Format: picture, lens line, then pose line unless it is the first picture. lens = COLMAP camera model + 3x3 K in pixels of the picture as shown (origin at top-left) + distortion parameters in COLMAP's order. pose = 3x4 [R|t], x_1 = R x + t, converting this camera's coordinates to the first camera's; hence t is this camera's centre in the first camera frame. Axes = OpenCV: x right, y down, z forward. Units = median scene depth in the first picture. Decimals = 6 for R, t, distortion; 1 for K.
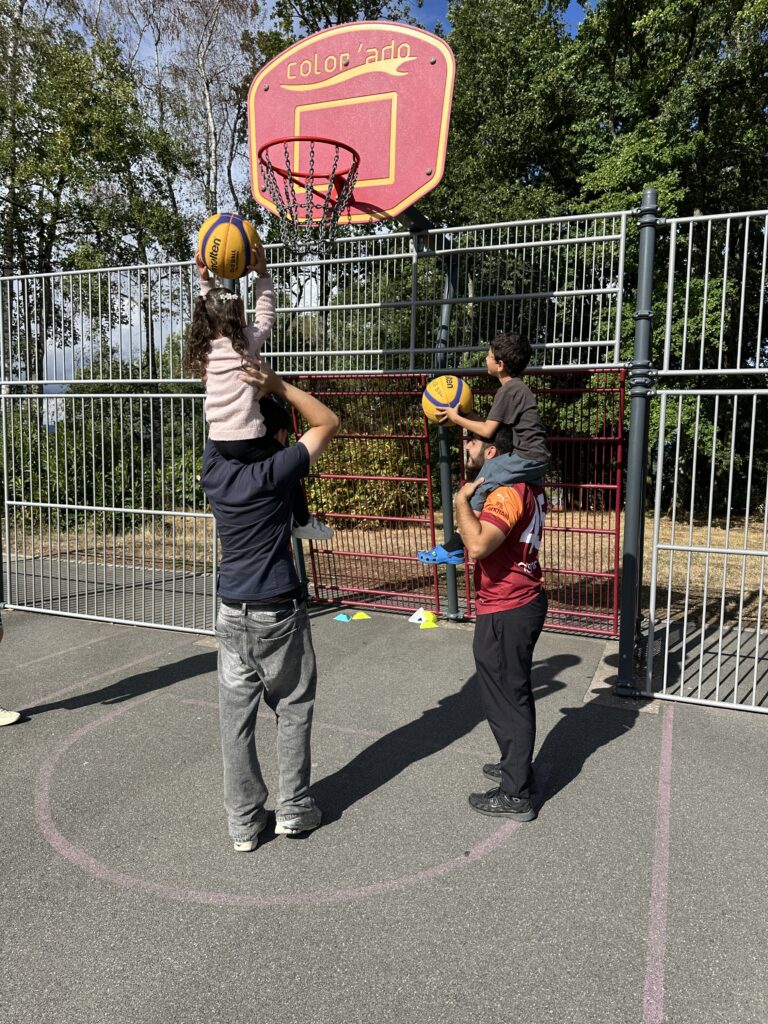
lens RADIAL K [[724.0, 0, 391.7], [0, 724.0, 504.7], [0, 0, 1]] dist [0.053230, -0.052626]
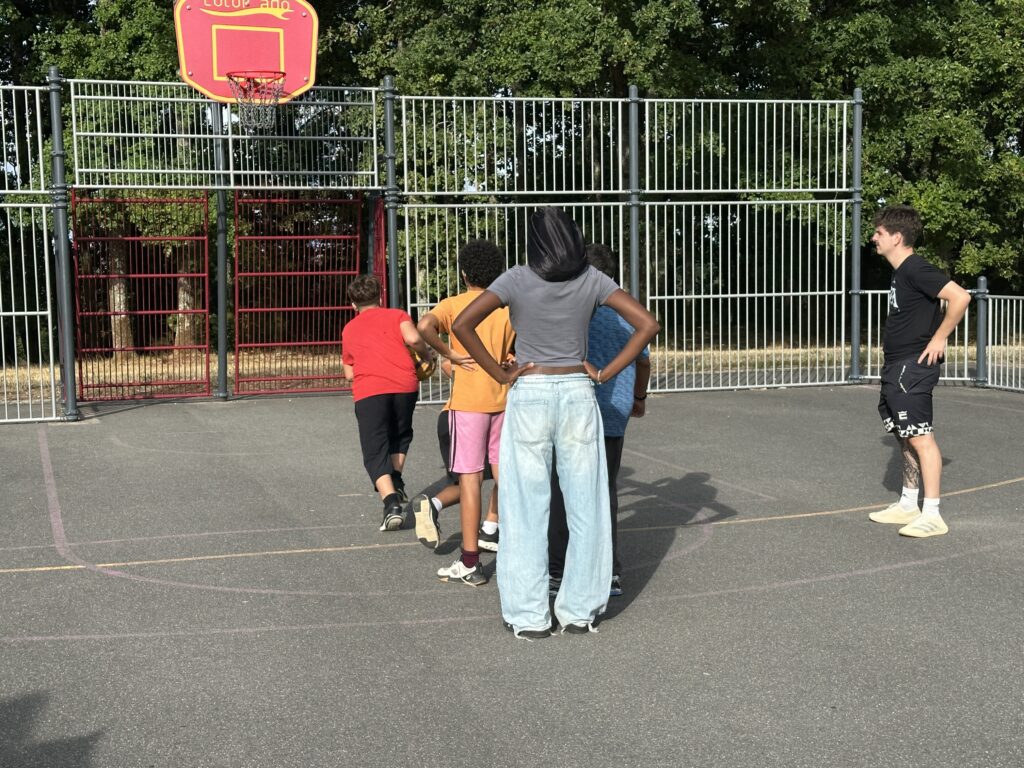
lens RADIAL K [[1554.7, 0, 503.4], [0, 1554.7, 395.4], [0, 0, 1]] dist [0.119152, 0.000000]
pose [[0.774450, -0.088491, 0.626416, -1.596499], [0.087108, 0.995654, 0.032958, 0.159221], [-0.626609, 0.029042, 0.778792, -1.723421]]
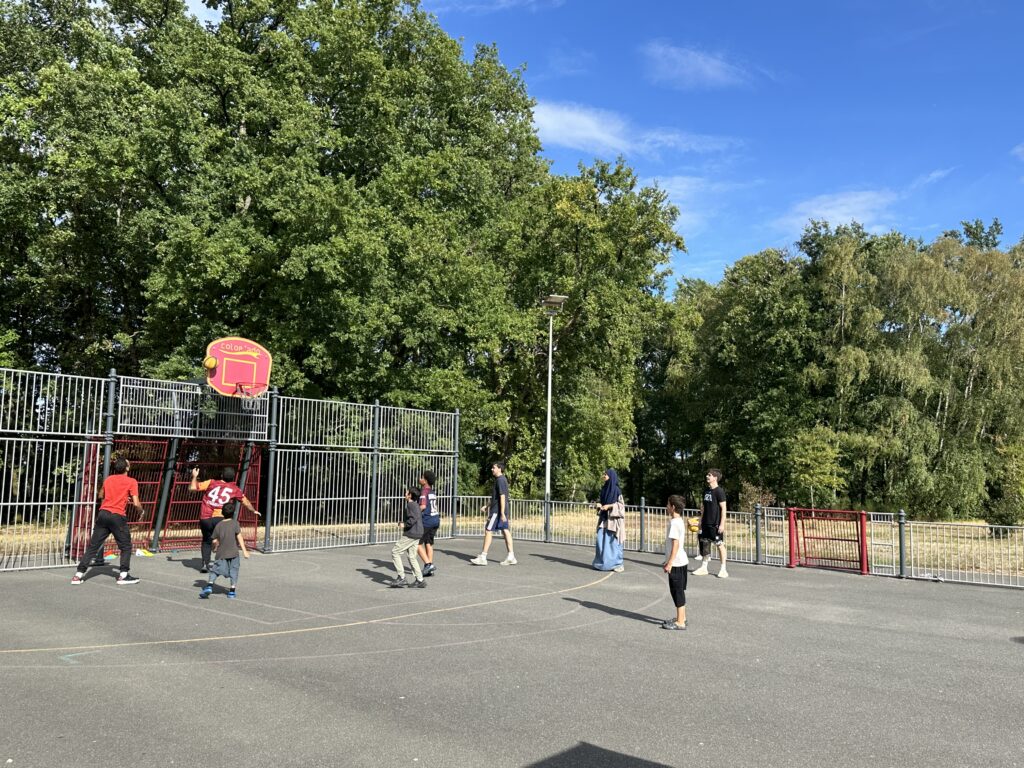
lens RADIAL K [[821.1, 0, 516.3], [0, 821.1, 390.9], [0, 0, 1]] dist [0.048434, -0.001596]
pose [[0.306610, 0.085706, 0.947969, -2.684061], [0.073822, 0.990797, -0.113455, 0.070341], [-0.948968, 0.104767, 0.297462, -1.045325]]
